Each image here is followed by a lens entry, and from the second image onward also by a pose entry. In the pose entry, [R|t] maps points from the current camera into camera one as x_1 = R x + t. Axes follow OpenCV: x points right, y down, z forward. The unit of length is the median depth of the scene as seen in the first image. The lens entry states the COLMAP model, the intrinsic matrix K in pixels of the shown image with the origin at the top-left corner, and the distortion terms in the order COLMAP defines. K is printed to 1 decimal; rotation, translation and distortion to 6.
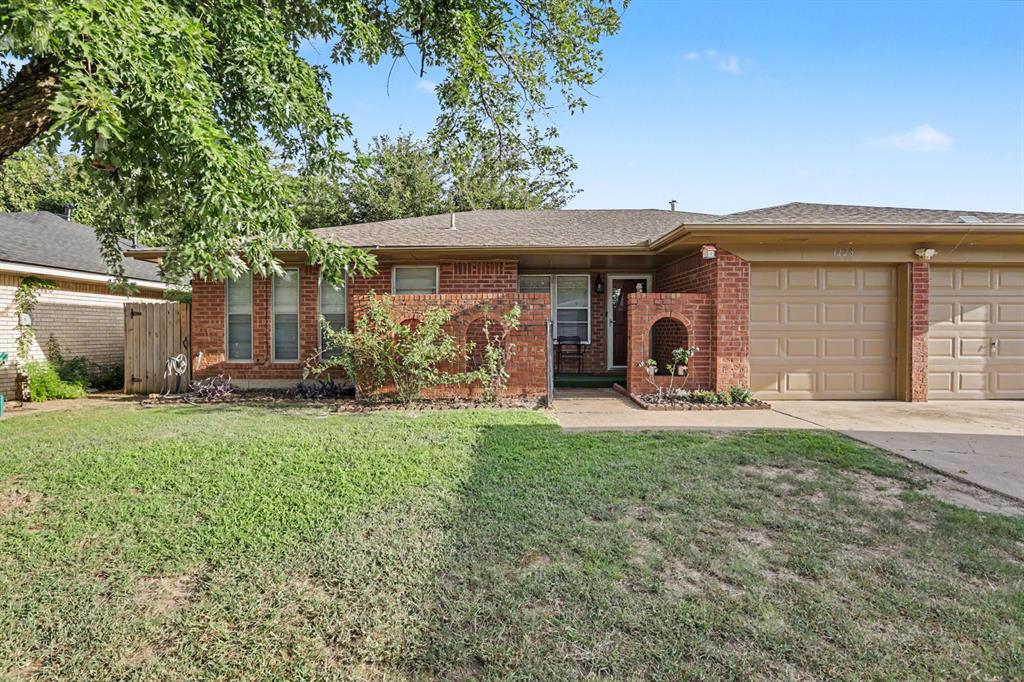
lens RADIAL K [[470.4, 0, 509.9], [0, 470.4, 342.6], [0, 0, 1]] dist [-0.032820, 0.005311]
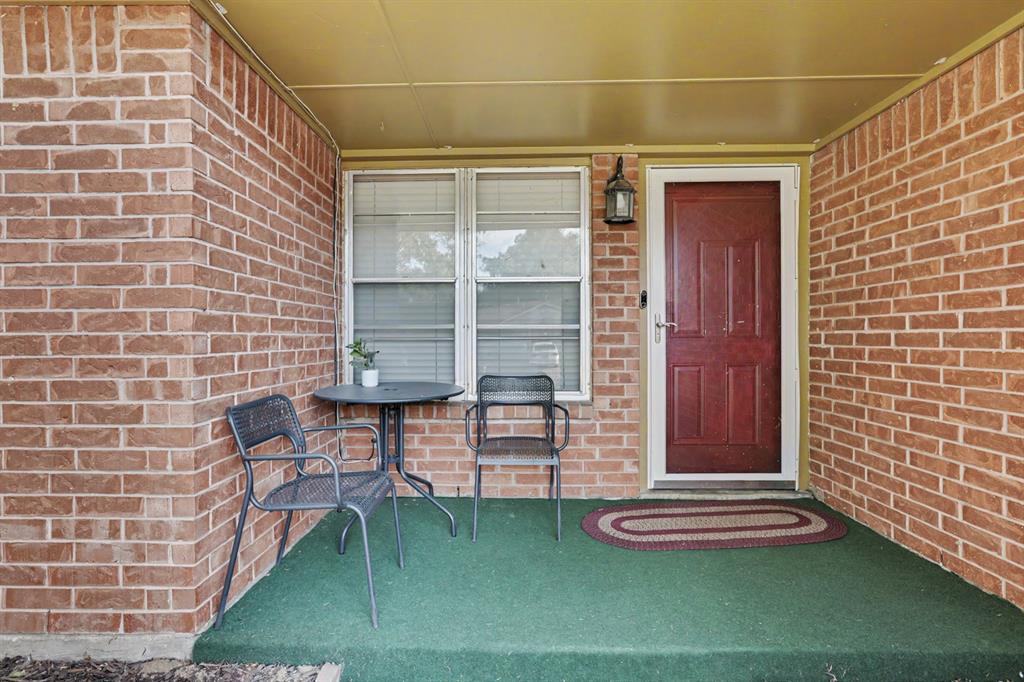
lens RADIAL K [[470.4, 0, 513.3], [0, 470.4, 337.7], [0, 0, 1]] dist [-0.032820, 0.005311]
pose [[0.999956, 0.001026, 0.009348, 0.121532], [-0.001014, 0.999999, -0.001298, -0.035421], [-0.009349, 0.001288, 0.999955, 0.711399]]
